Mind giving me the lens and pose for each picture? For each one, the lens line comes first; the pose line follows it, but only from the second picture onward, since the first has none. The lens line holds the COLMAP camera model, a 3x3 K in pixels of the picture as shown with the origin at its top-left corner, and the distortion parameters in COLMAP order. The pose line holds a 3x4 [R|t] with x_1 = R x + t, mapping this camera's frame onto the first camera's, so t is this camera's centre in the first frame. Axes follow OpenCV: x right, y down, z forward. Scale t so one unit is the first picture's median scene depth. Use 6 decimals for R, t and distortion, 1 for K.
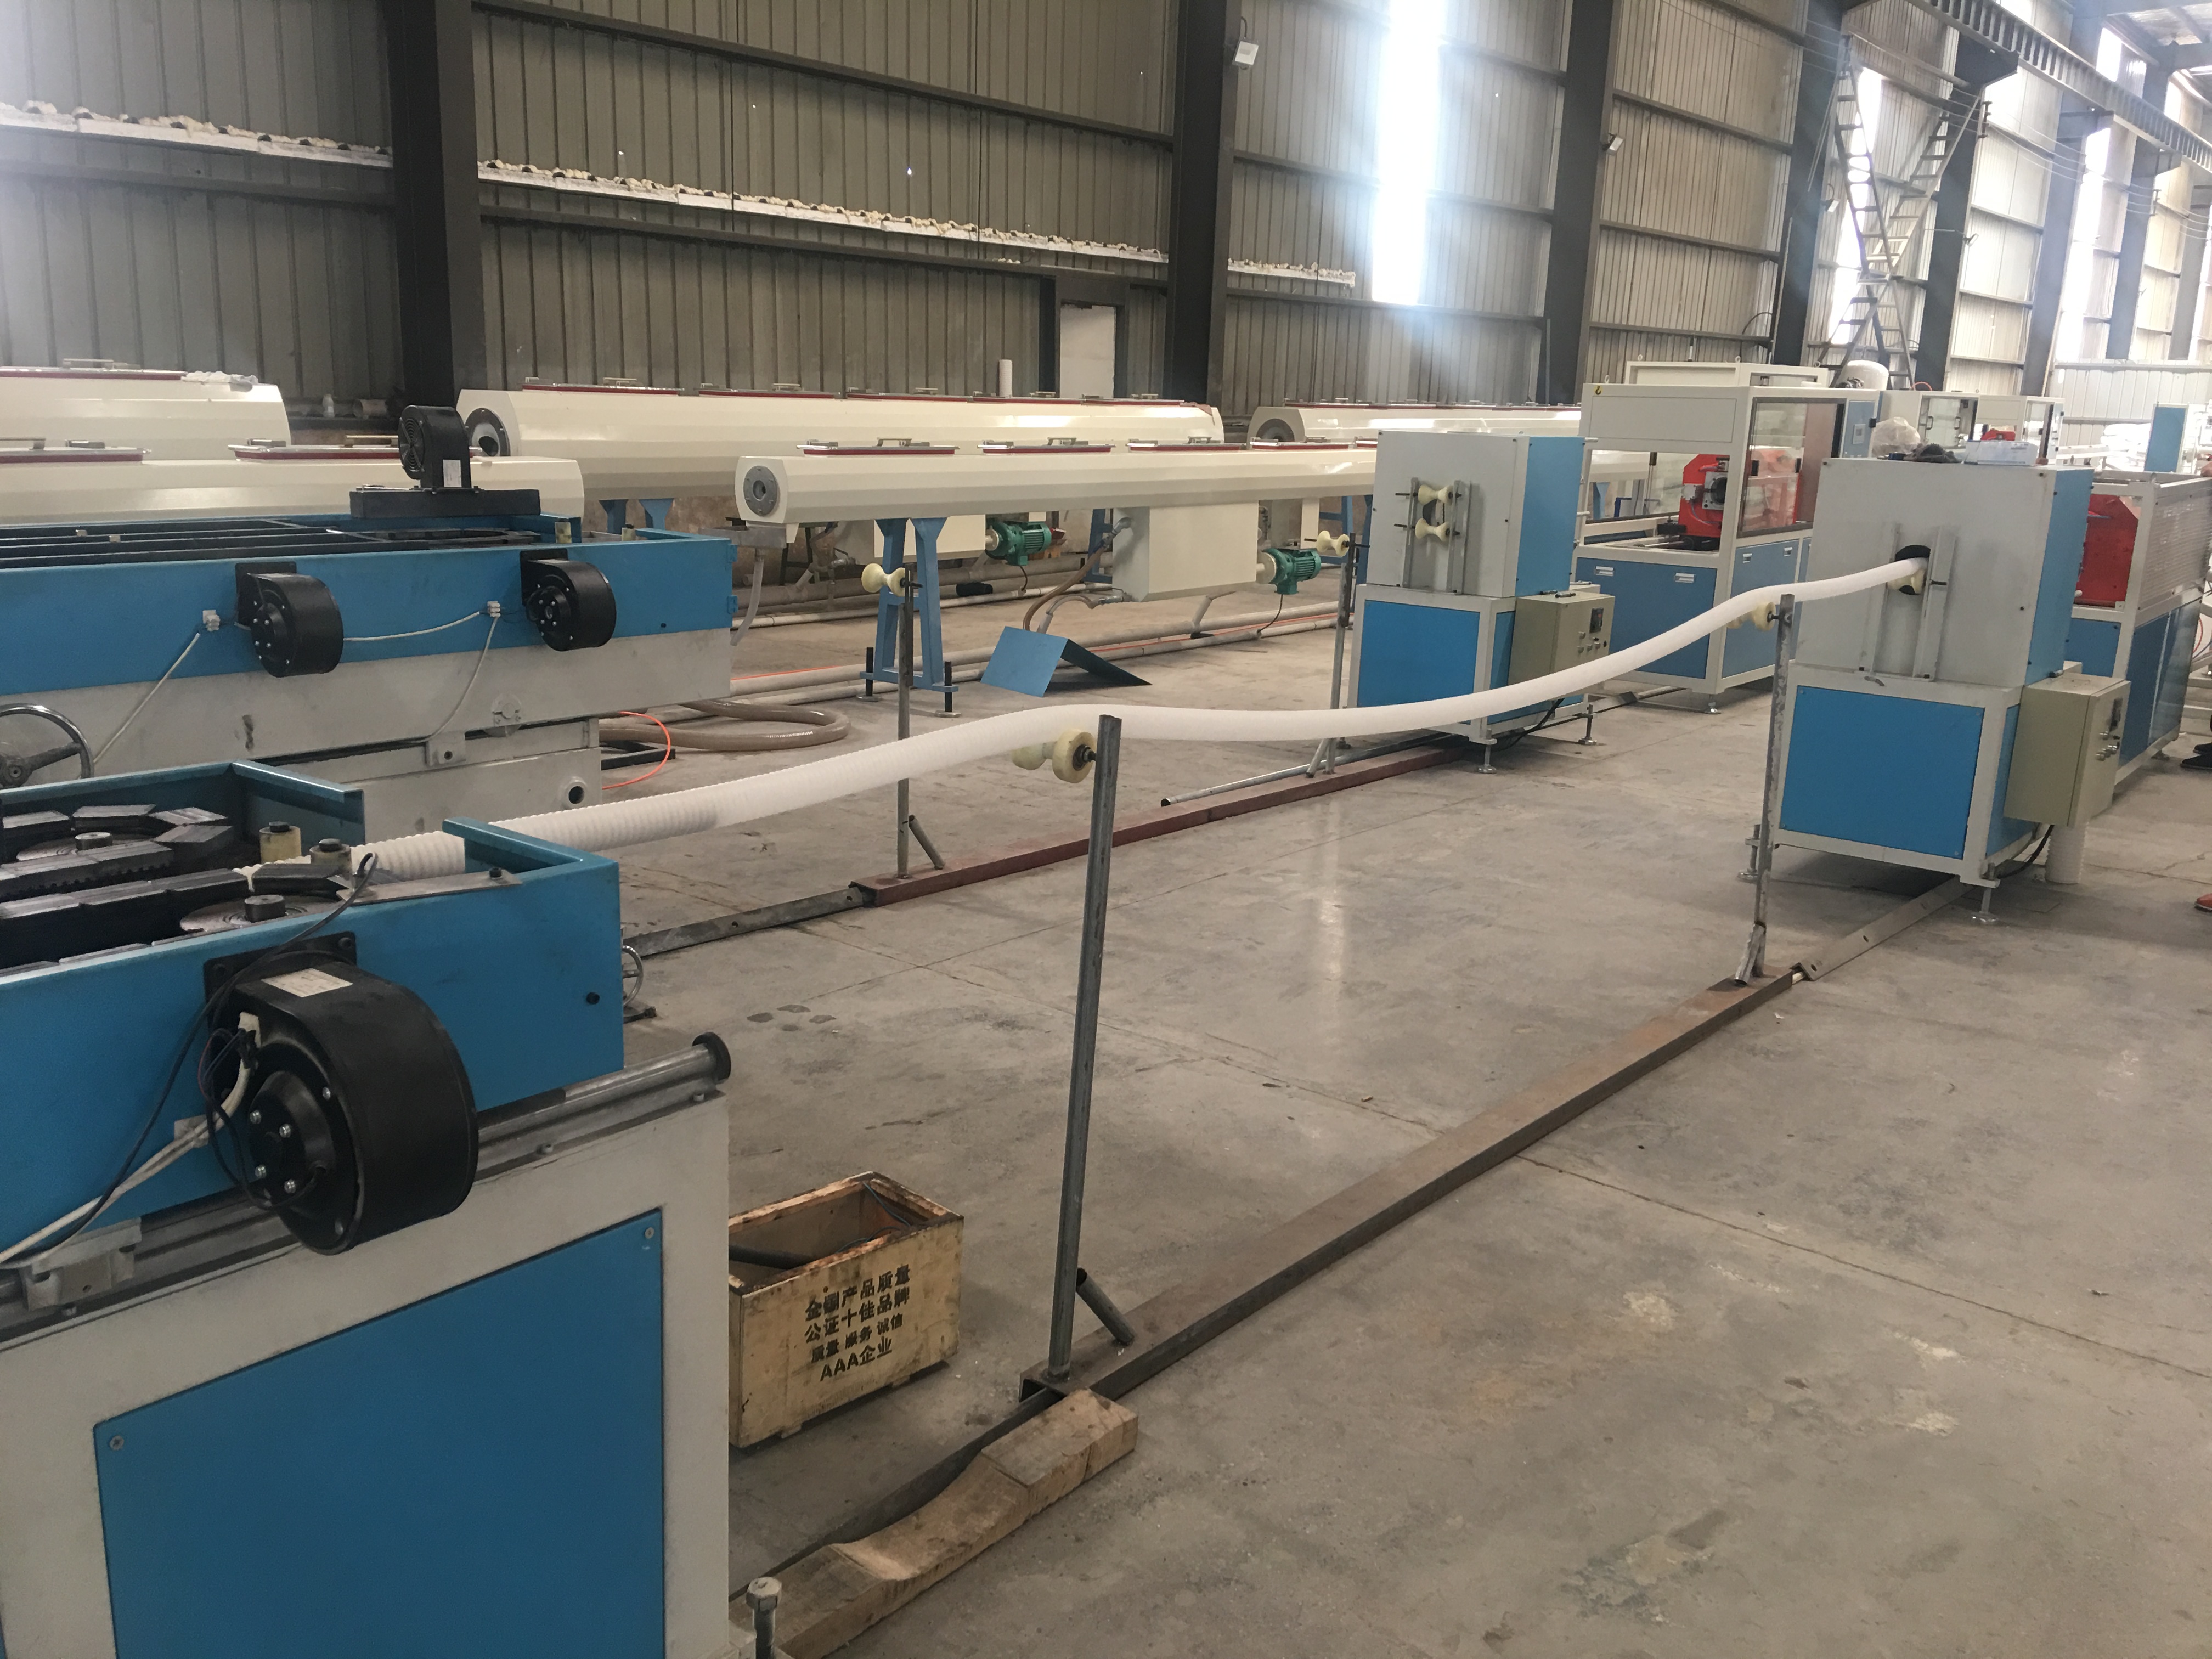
lens RADIAL K [[1843.3, 0, 1071.7], [0, 1843.3, 810.2], [0, 0, 1]] dist [0.102589, -0.142987]
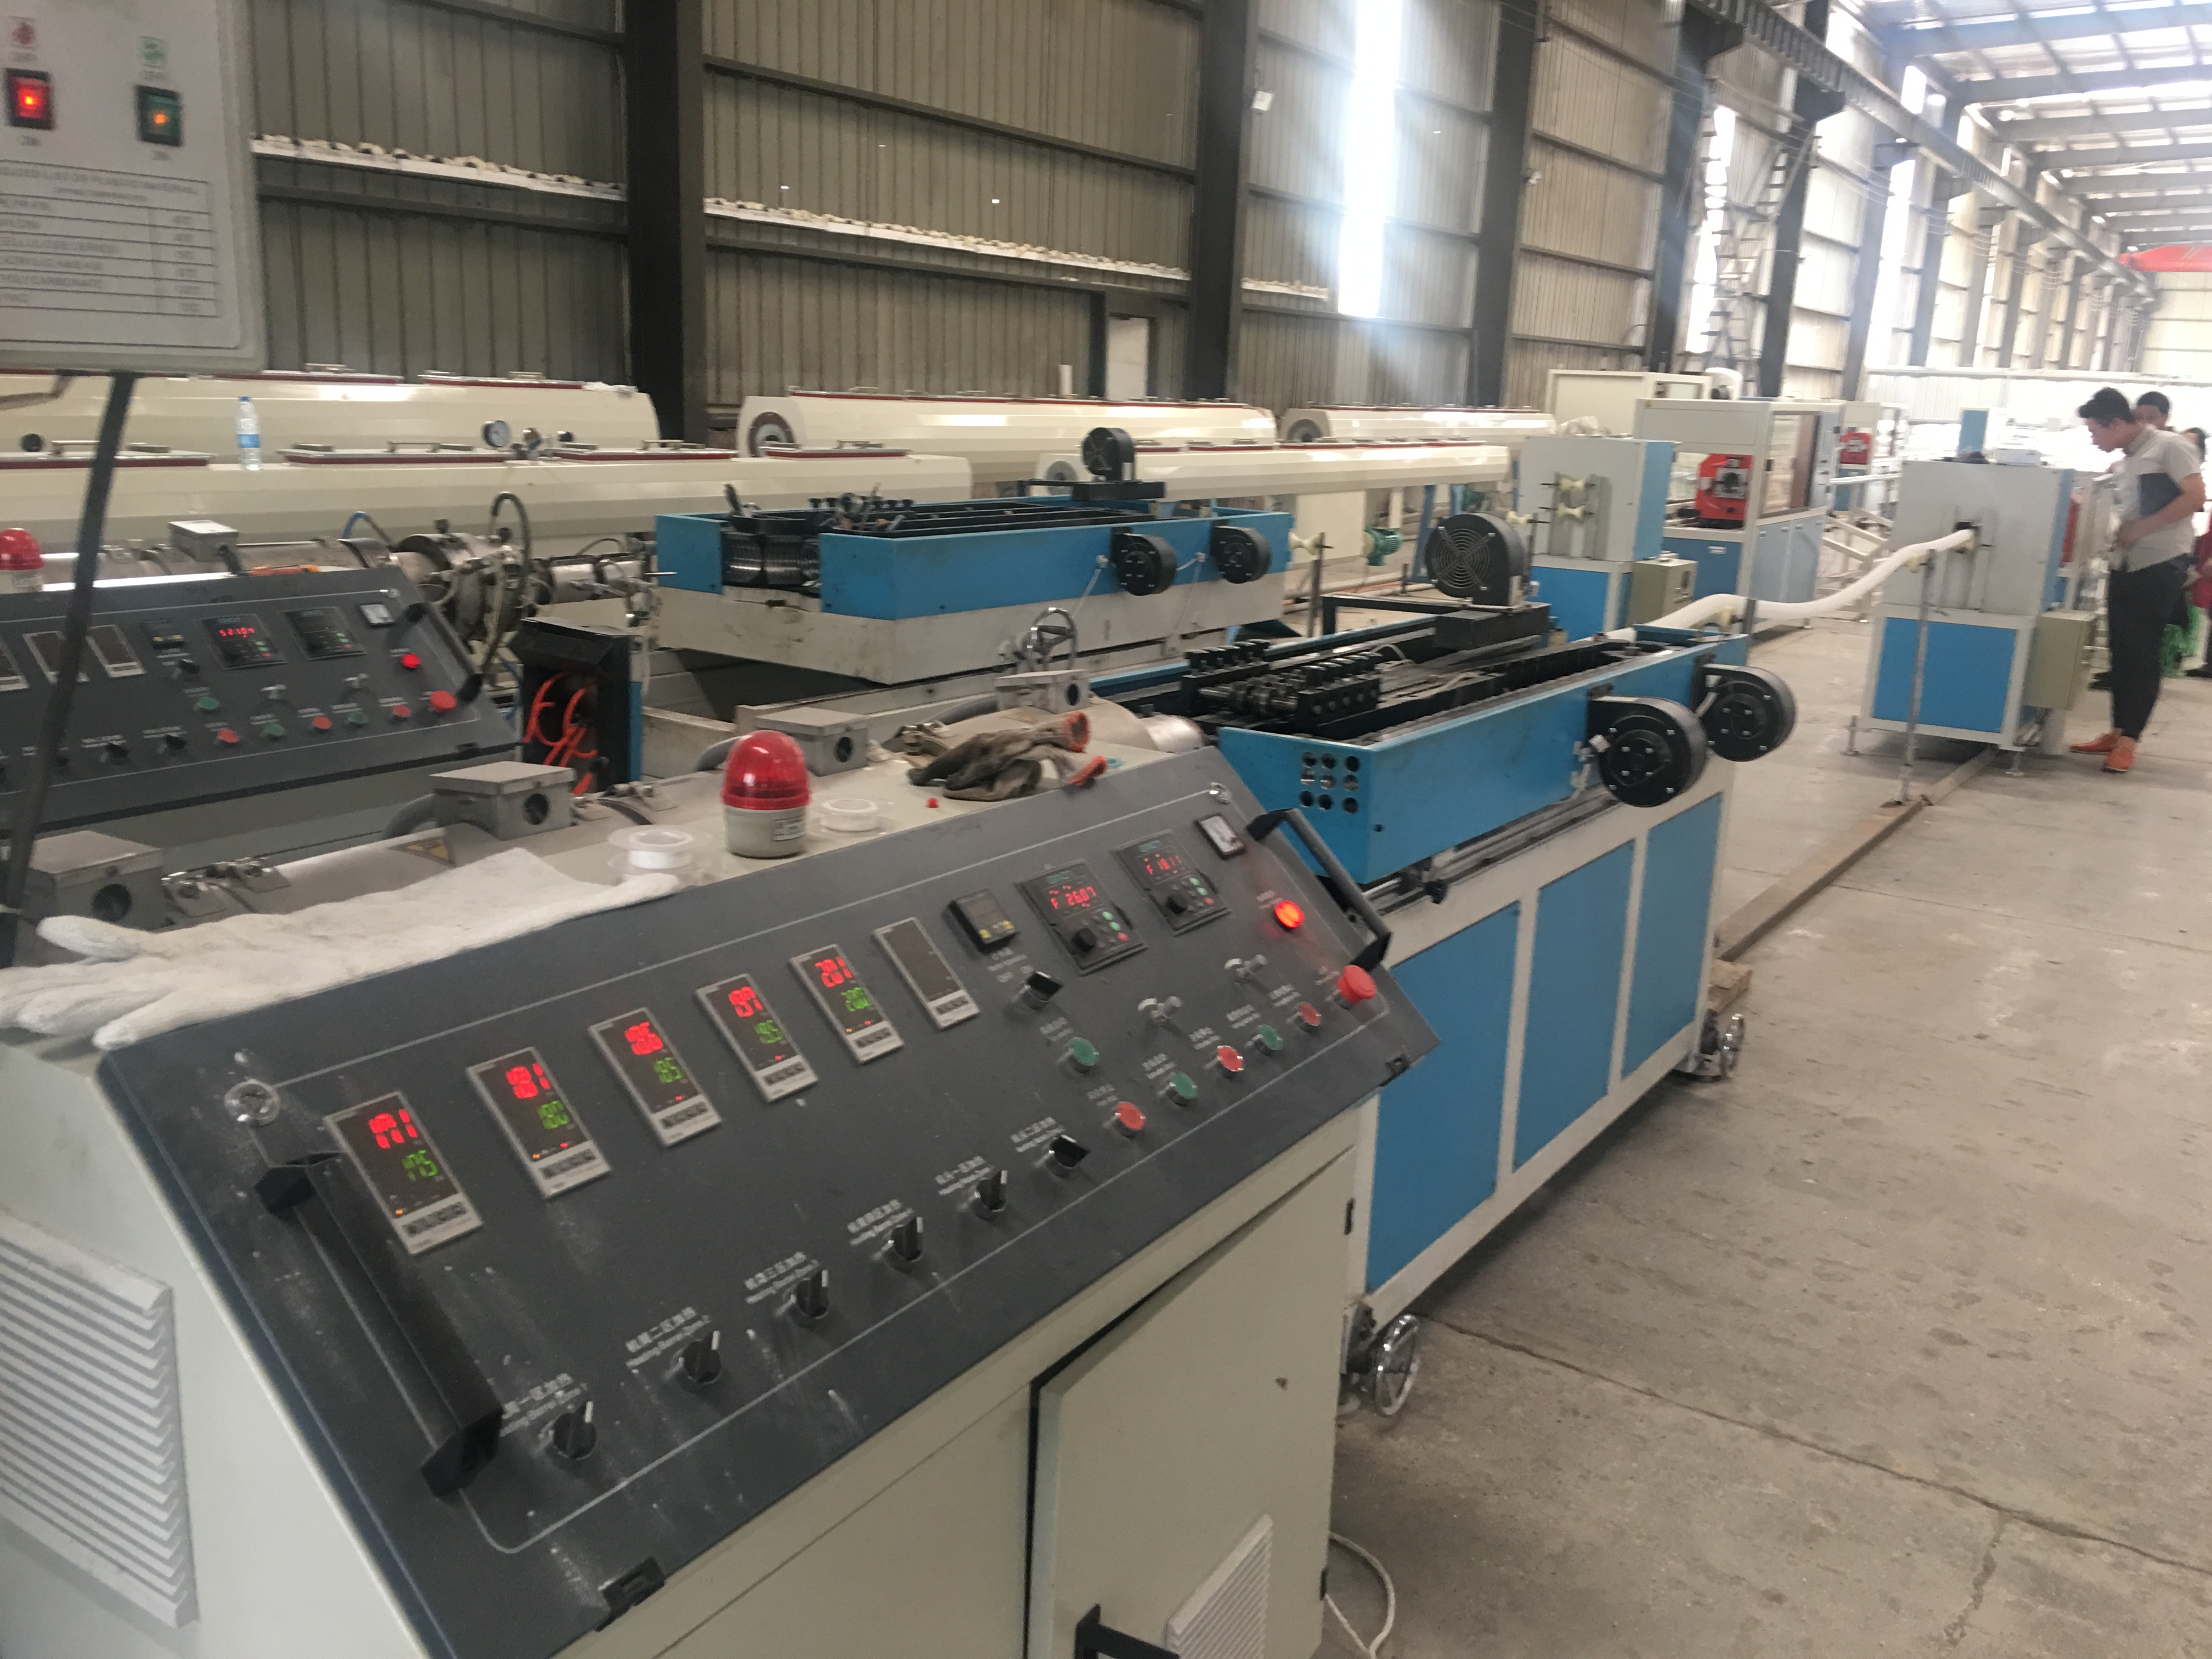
lens RADIAL K [[1847.4, 0, 1113.0], [0, 1847.4, 808.2], [0, 0, 1]] dist [0.115698, -0.160564]
pose [[0.992847, -0.015535, 0.118381, -0.118011], [0.014996, 0.999873, 0.005437, 0.019875], [-0.118451, -0.003623, 0.992953, -0.115902]]
